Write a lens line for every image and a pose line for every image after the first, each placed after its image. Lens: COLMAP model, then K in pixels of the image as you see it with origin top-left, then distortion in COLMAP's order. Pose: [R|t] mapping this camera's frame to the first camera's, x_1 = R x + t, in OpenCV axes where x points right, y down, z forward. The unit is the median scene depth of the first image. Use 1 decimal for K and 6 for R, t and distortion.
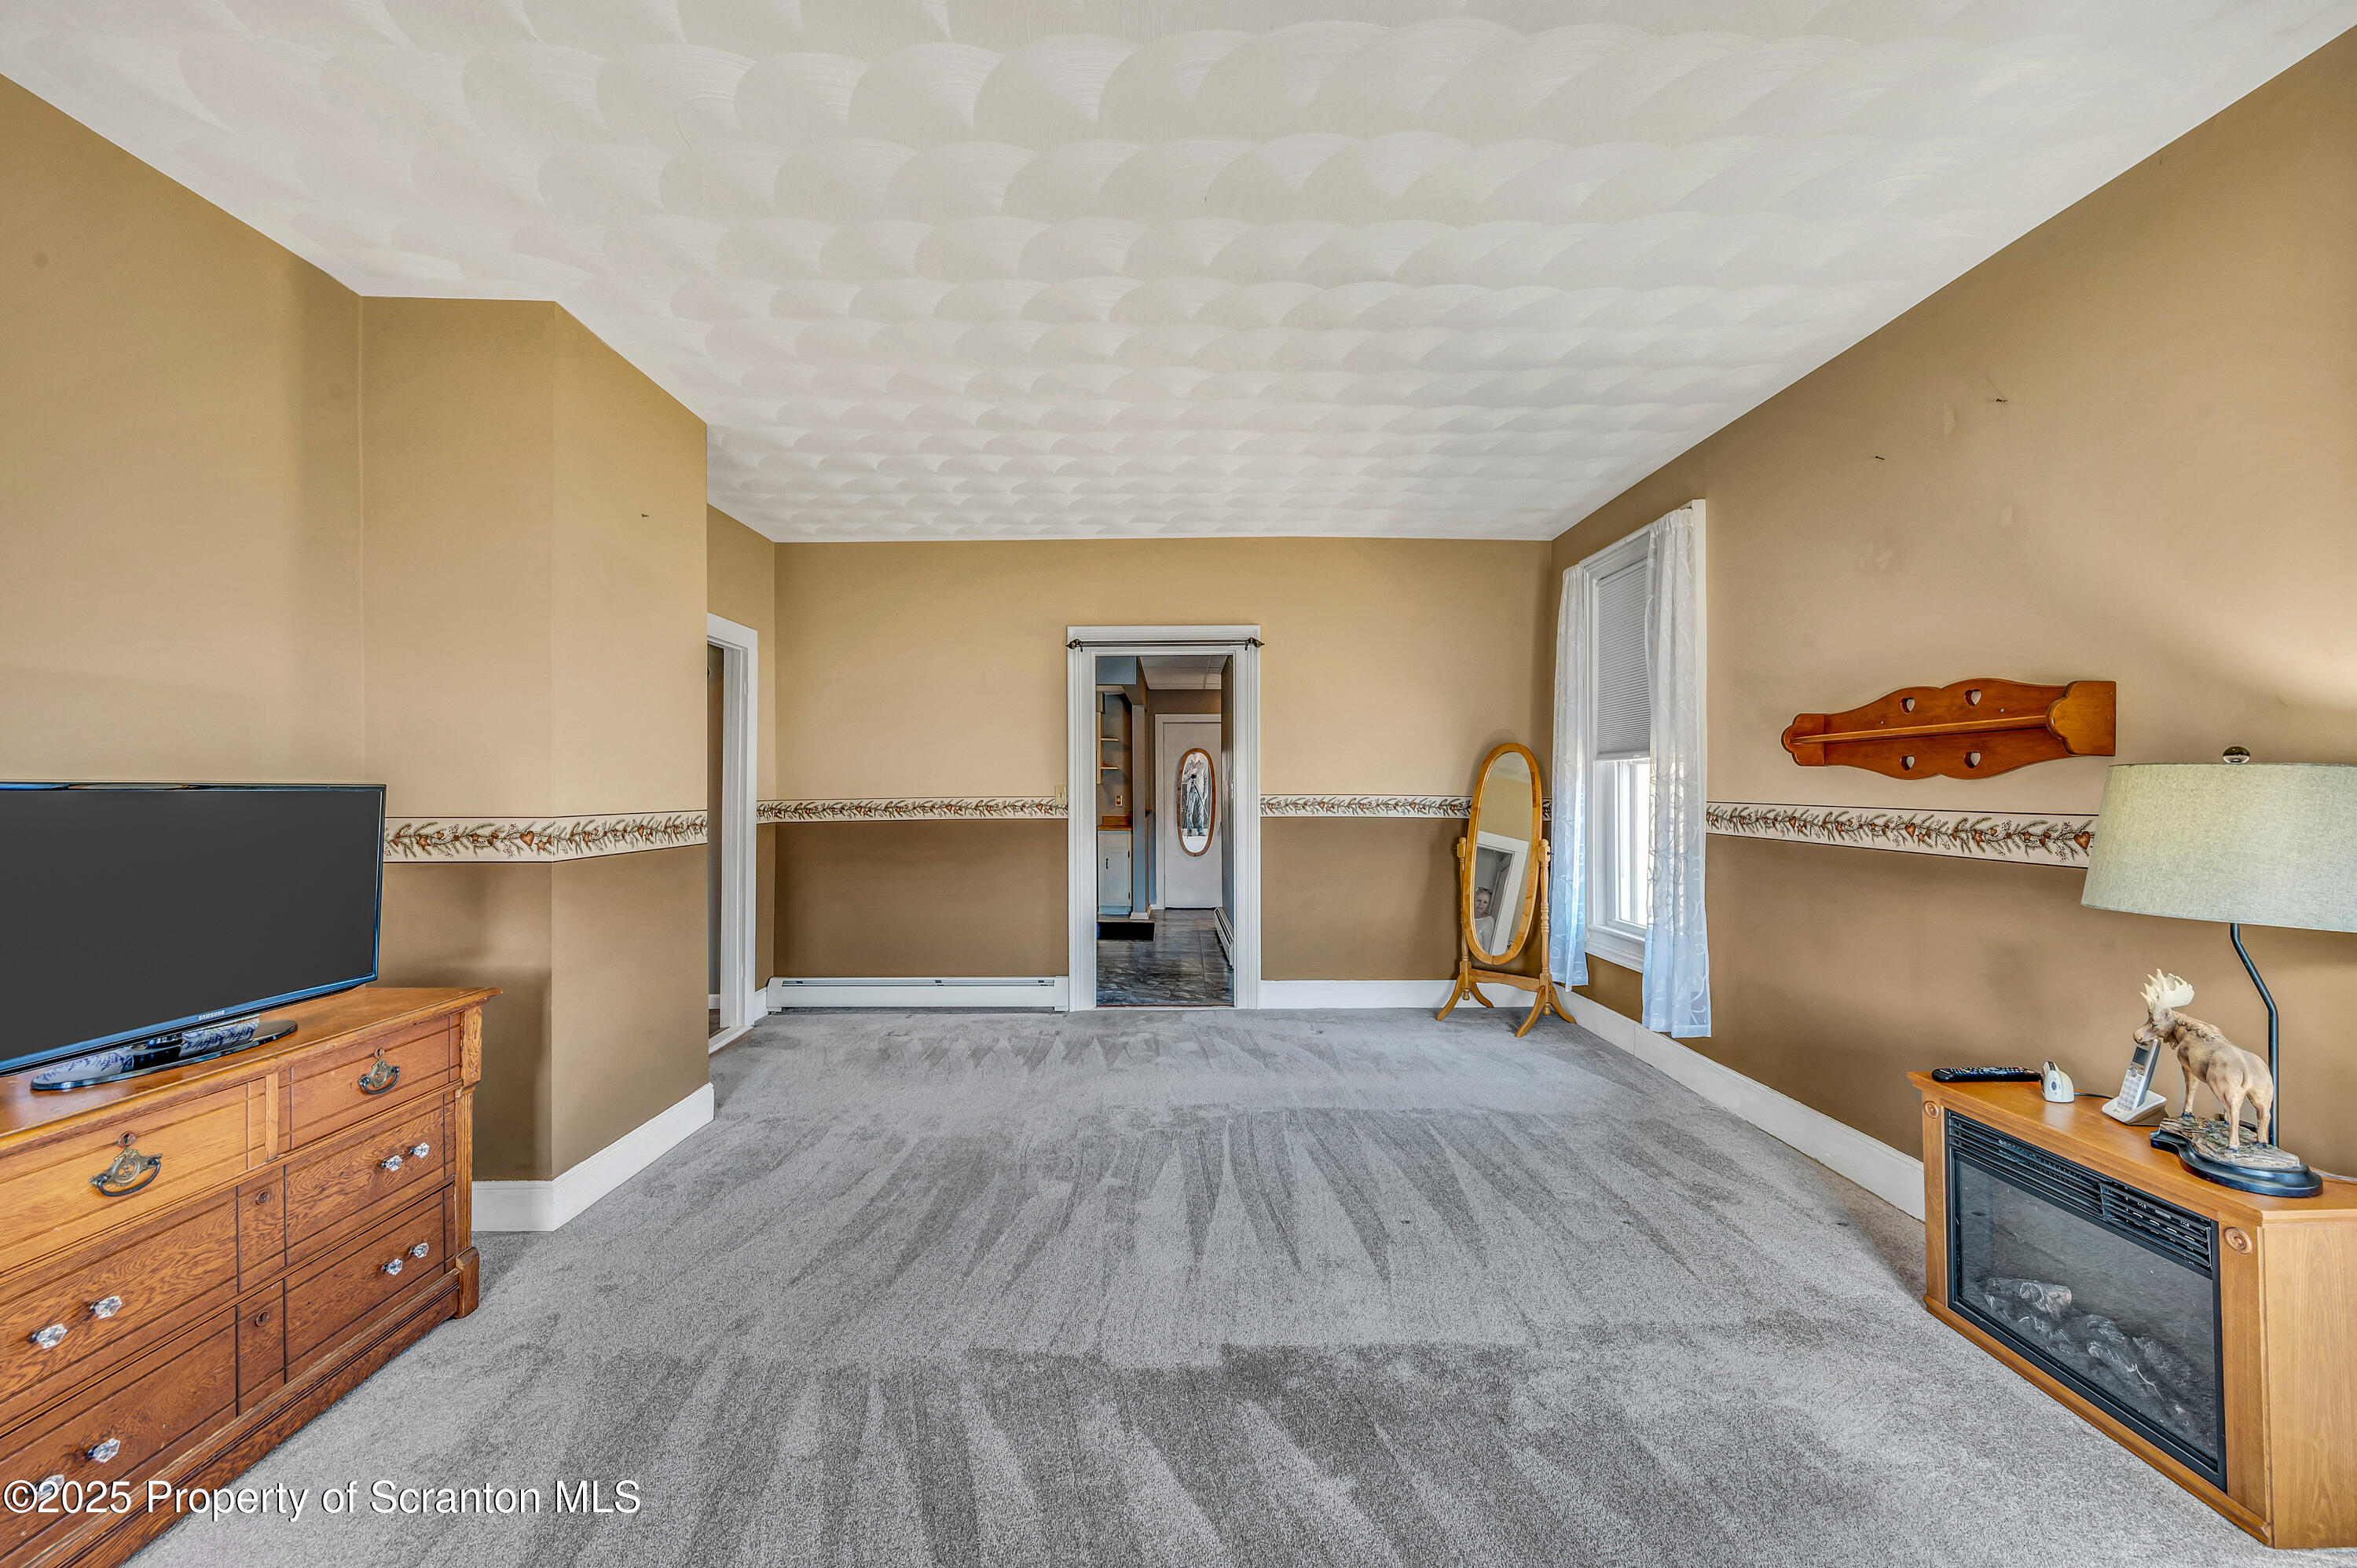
lens RADIAL K [[931.3, 0, 1178.5], [0, 931.3, 784.0], [0, 0, 1]] dist [0.000585, 0.000069]
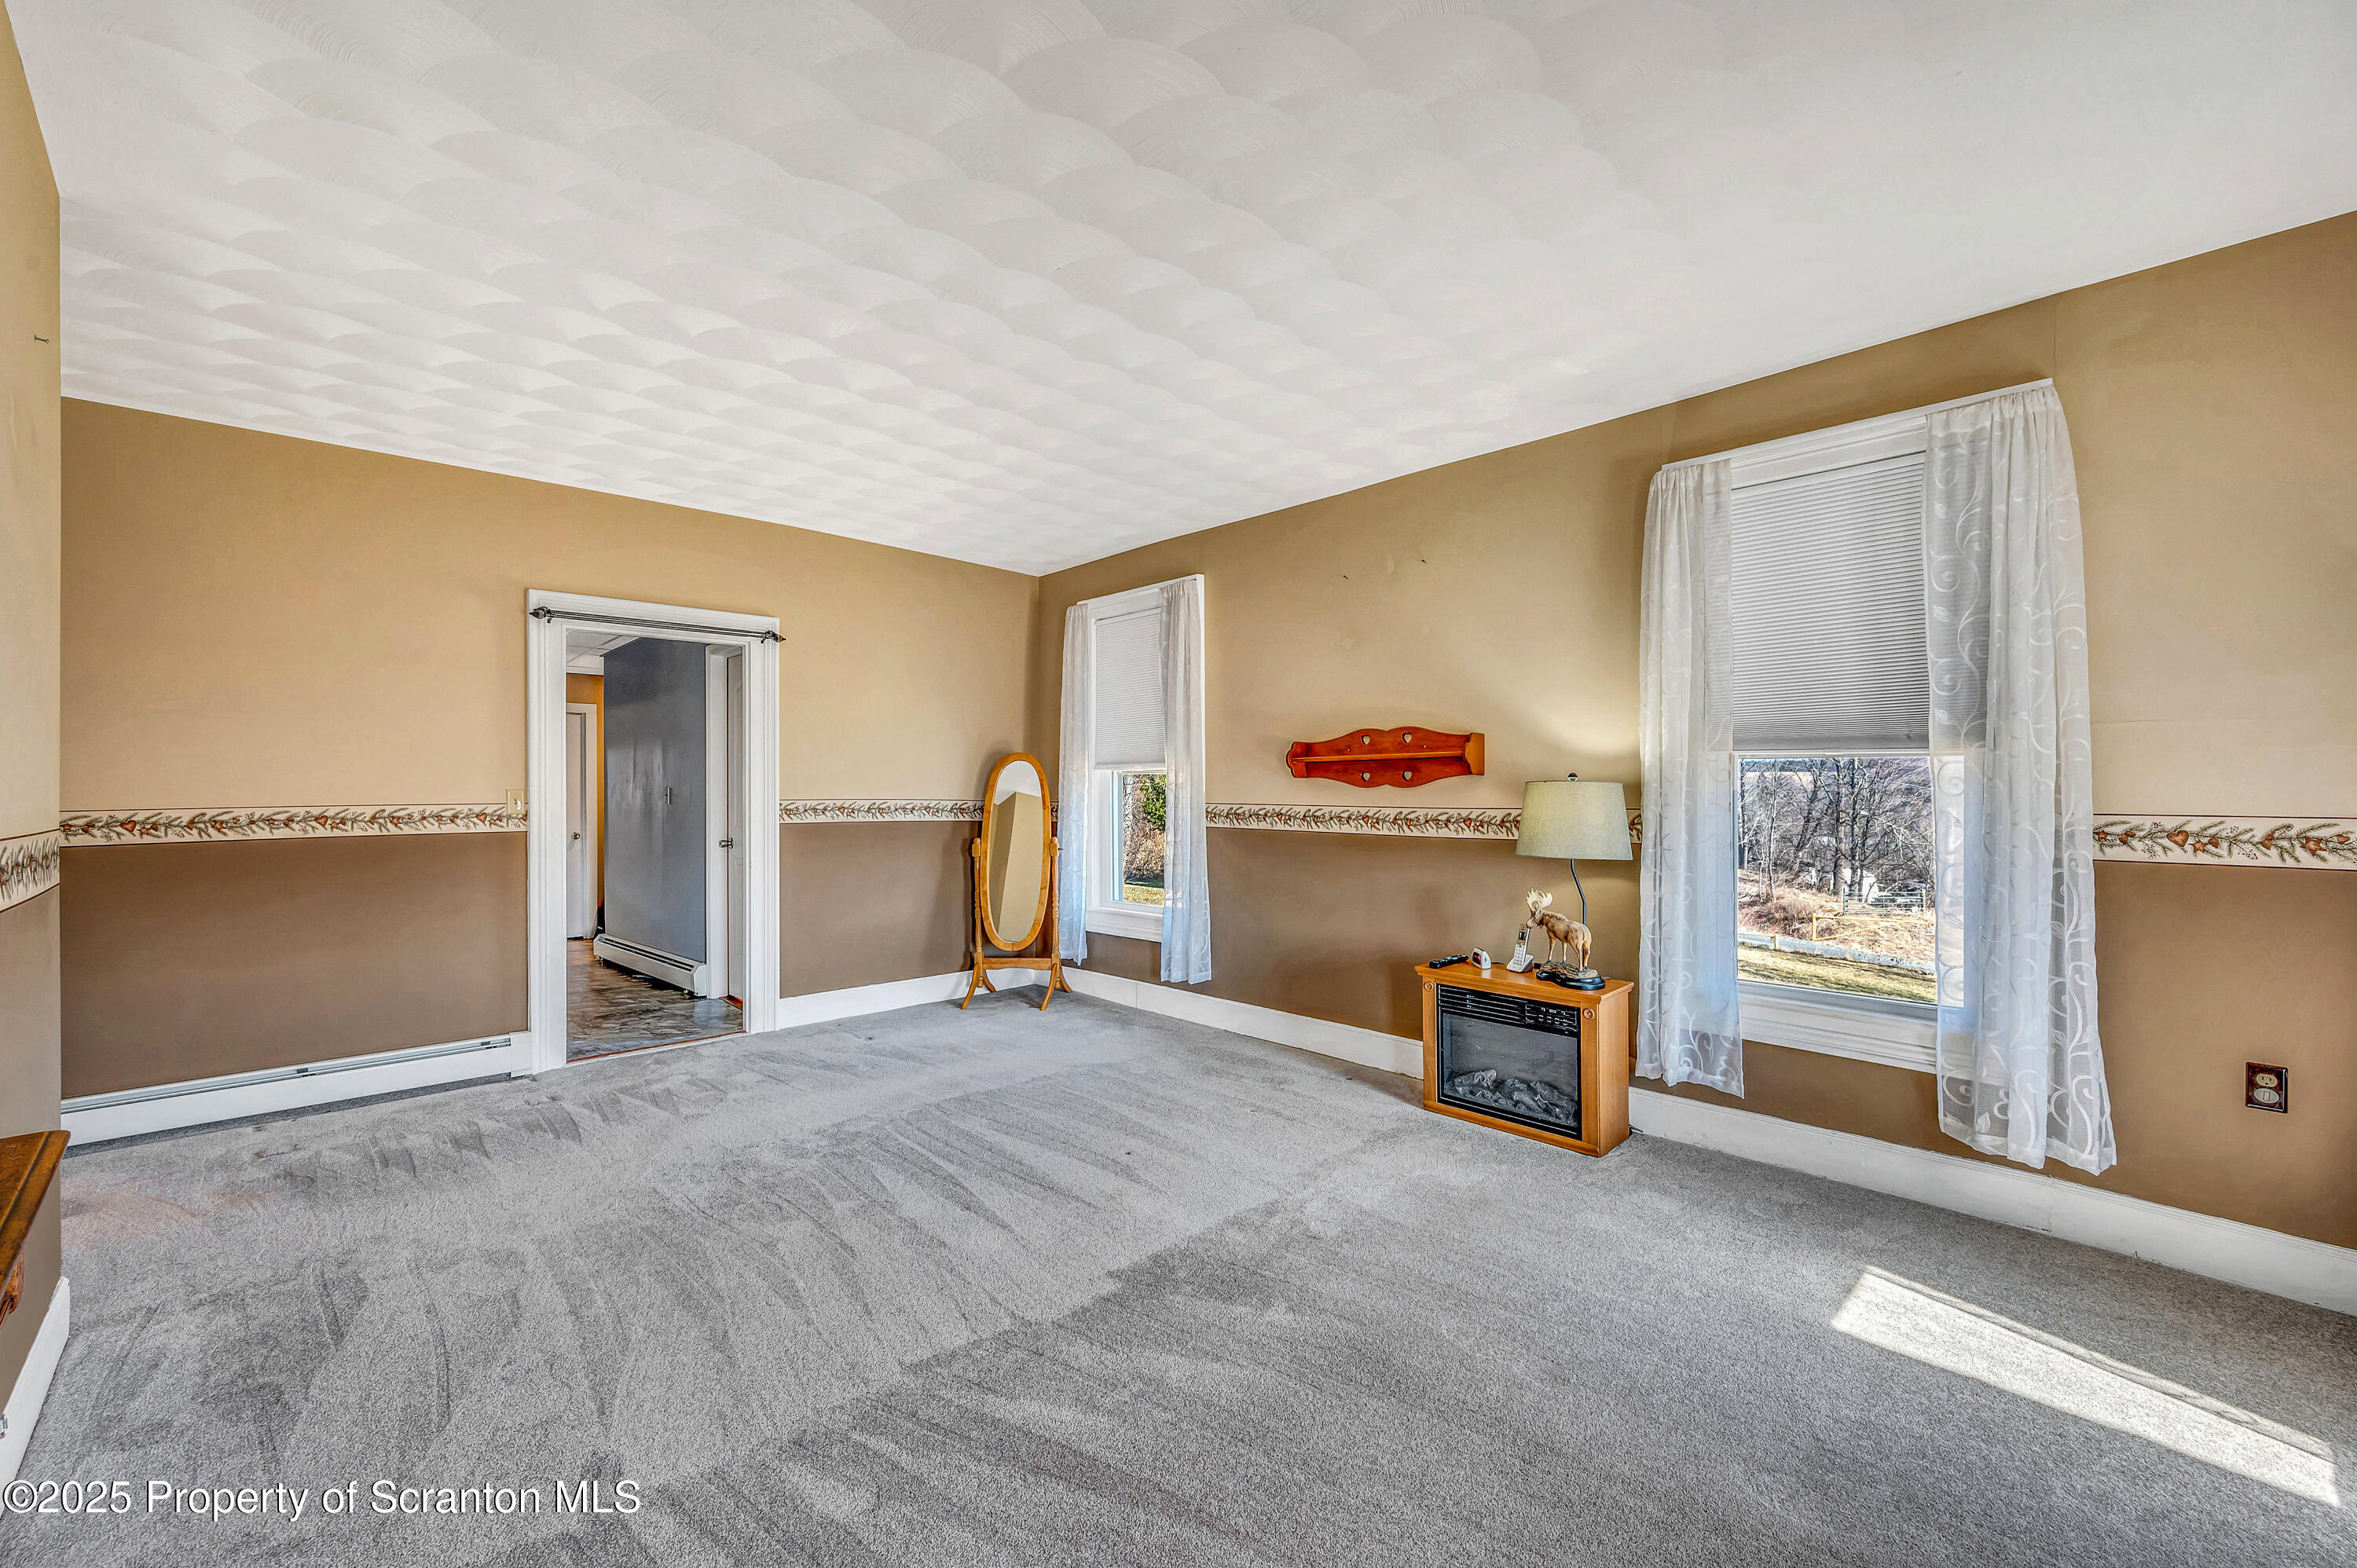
lens RADIAL K [[951.9, 0, 1184.6], [0, 951.9, 779.8], [0, 0, 1]] dist [0.000160, -0.000054]
pose [[0.723039, 0.009402, 0.690743, -0.434321], [-0.003374, 0.999944, -0.010079, -0.000655], [-0.690799, 0.004957, 0.723030, 0.044526]]
